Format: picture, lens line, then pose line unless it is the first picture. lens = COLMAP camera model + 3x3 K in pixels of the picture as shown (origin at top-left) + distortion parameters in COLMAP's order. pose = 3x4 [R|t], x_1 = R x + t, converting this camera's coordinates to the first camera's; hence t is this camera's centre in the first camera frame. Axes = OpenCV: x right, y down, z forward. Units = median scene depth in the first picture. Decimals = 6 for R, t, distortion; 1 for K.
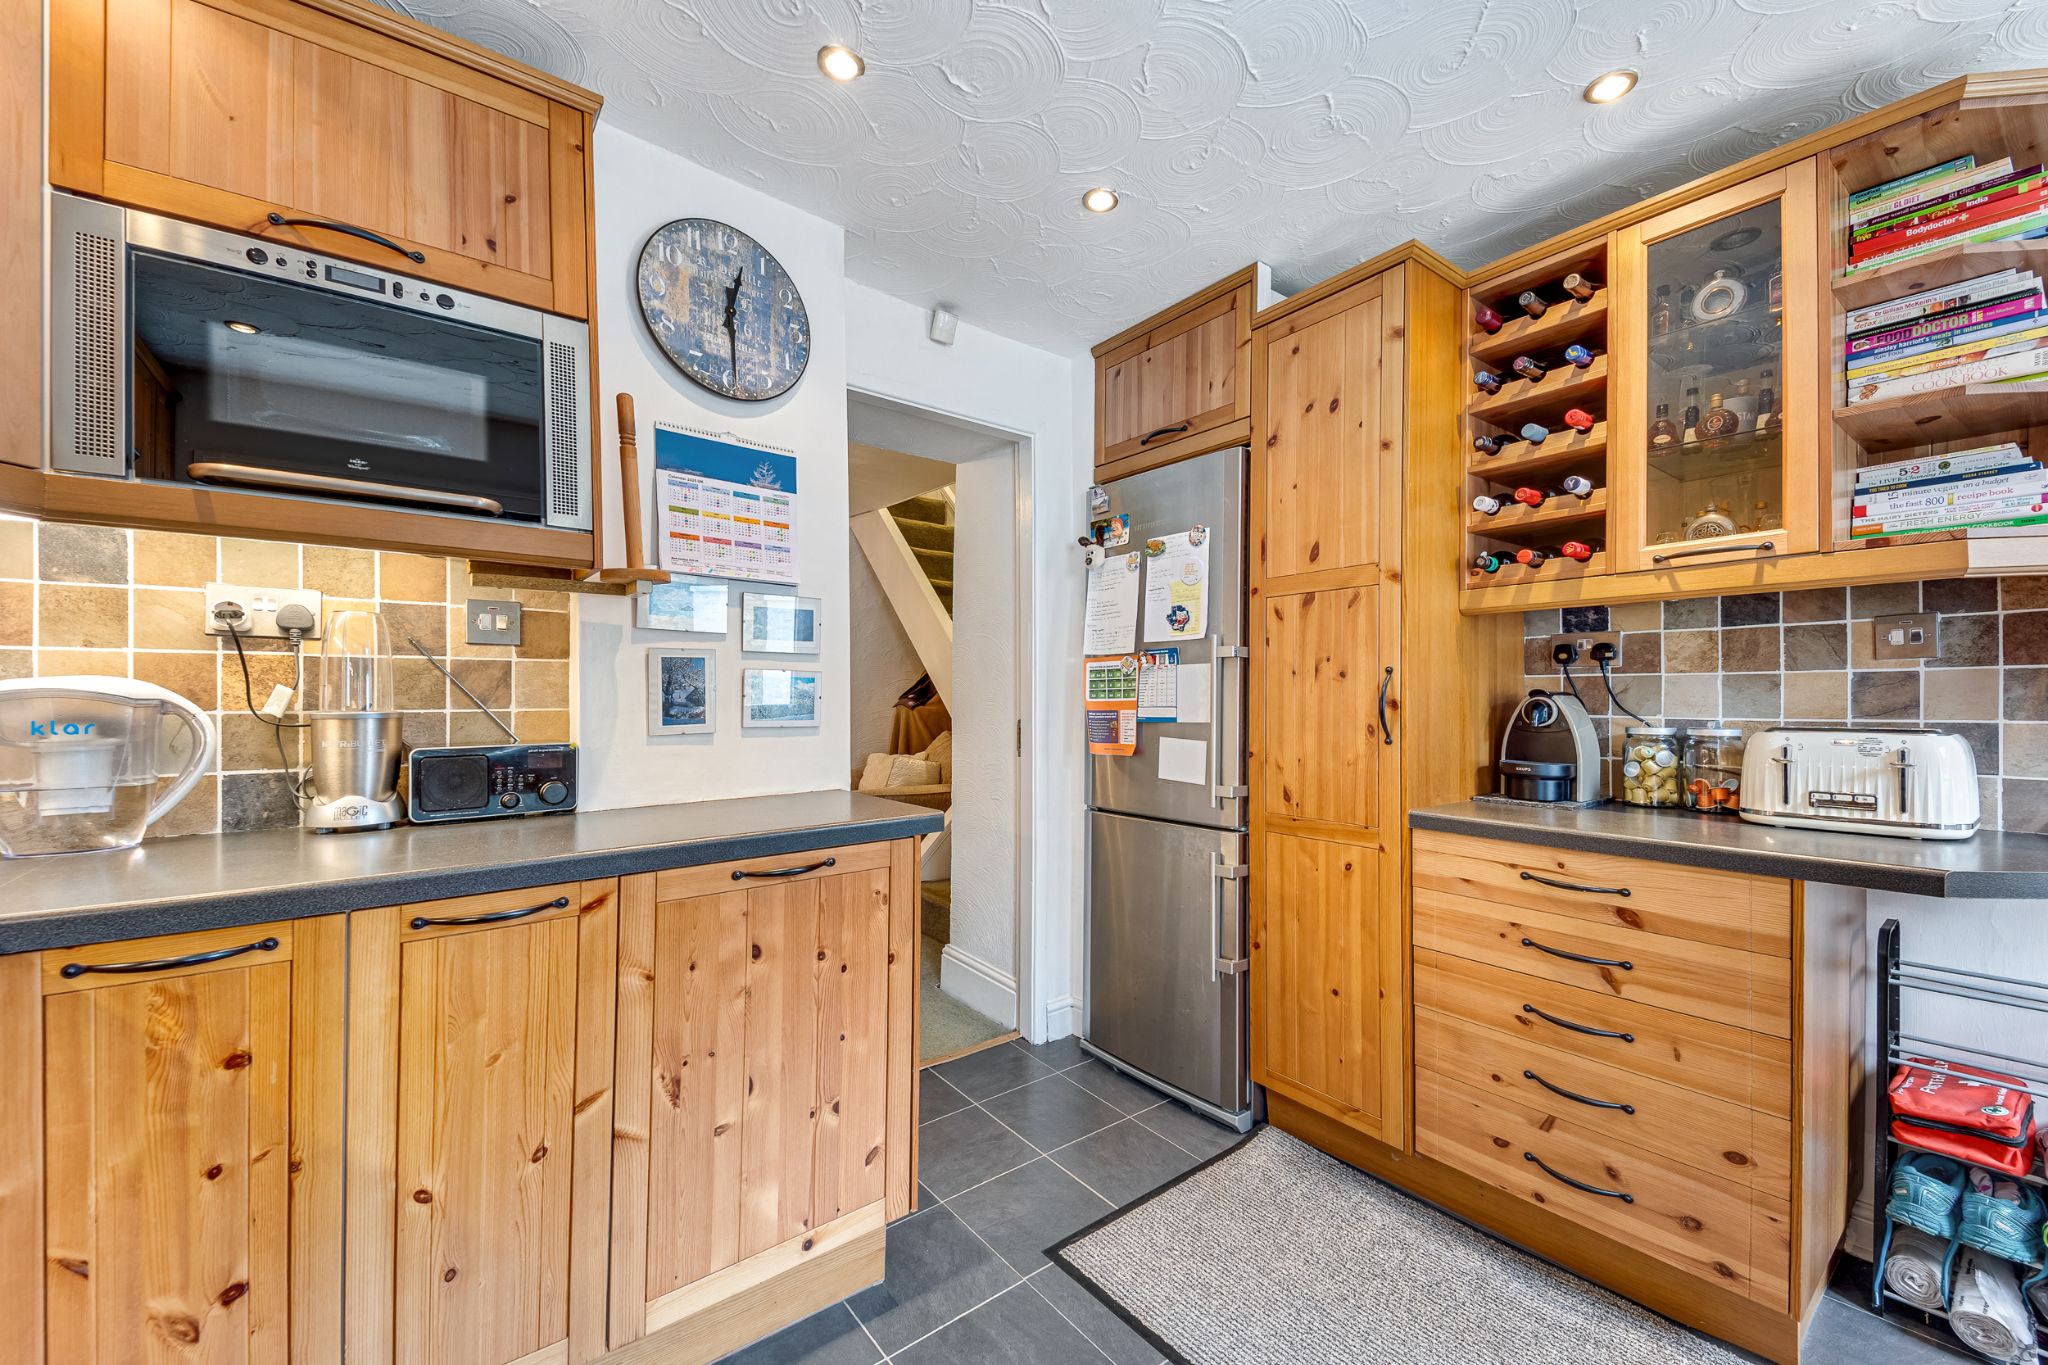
lens RADIAL K [[781.8, 0, 1016.5], [0, 781.8, 695.5], [0, 0, 1]] dist [0.051016, -0.021977]
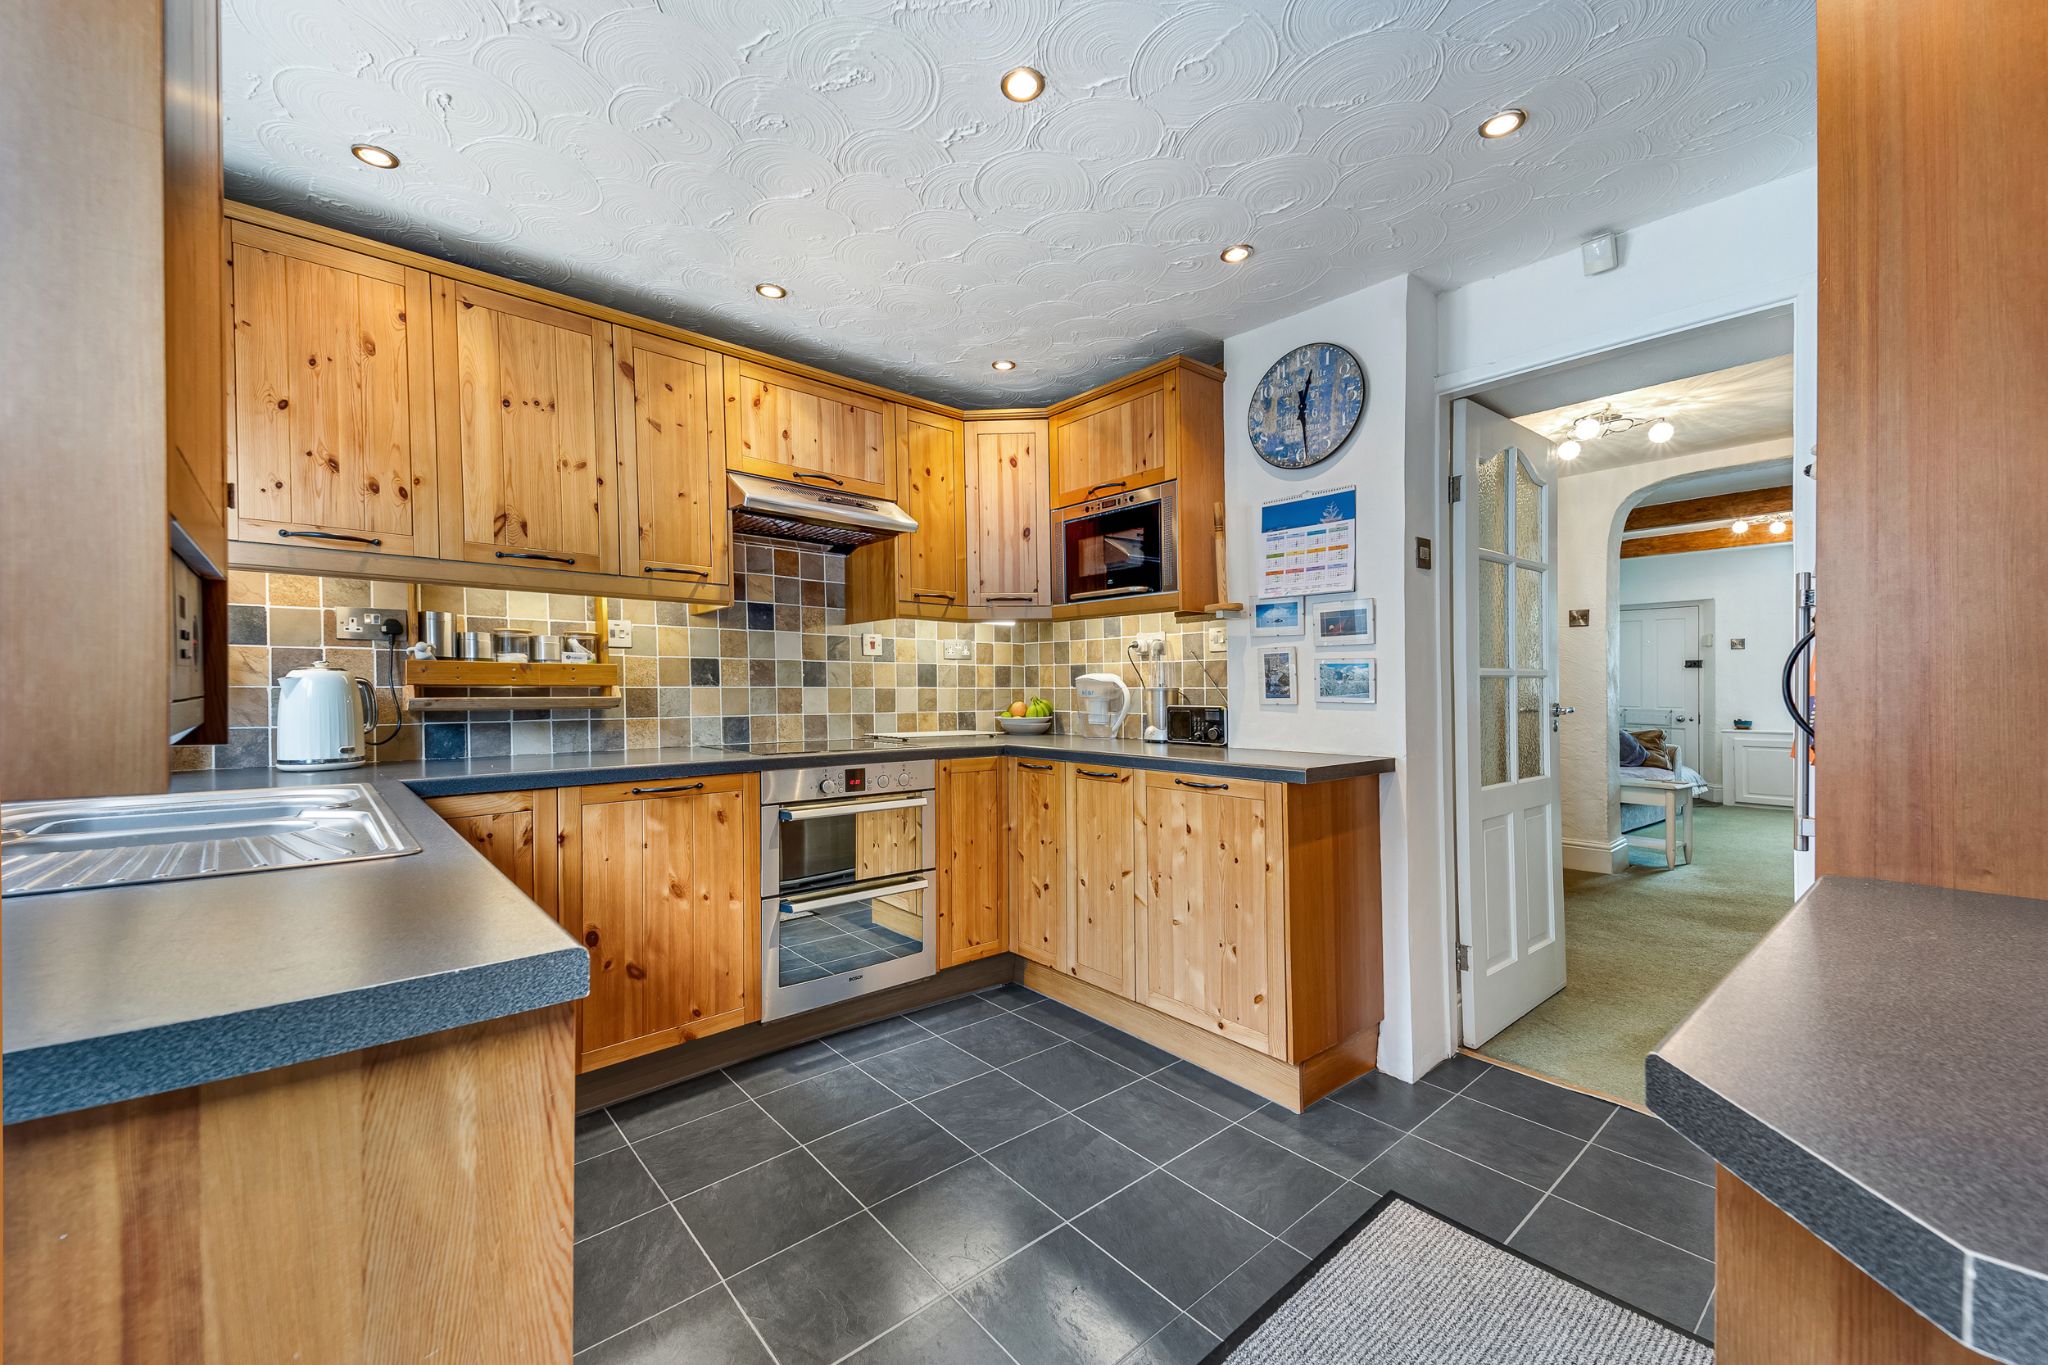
lens RADIAL K [[781.8, 0, 1016.5], [0, 781.8, 695.5], [0, 0, 1]] dist [0.051016, -0.021977]
pose [[0.058859, 0.012896, -0.998183, 1.160825], [0.001008, 0.999915, 0.012978, 0.013083], [0.998266, -0.001770, 0.058841, 0.464312]]
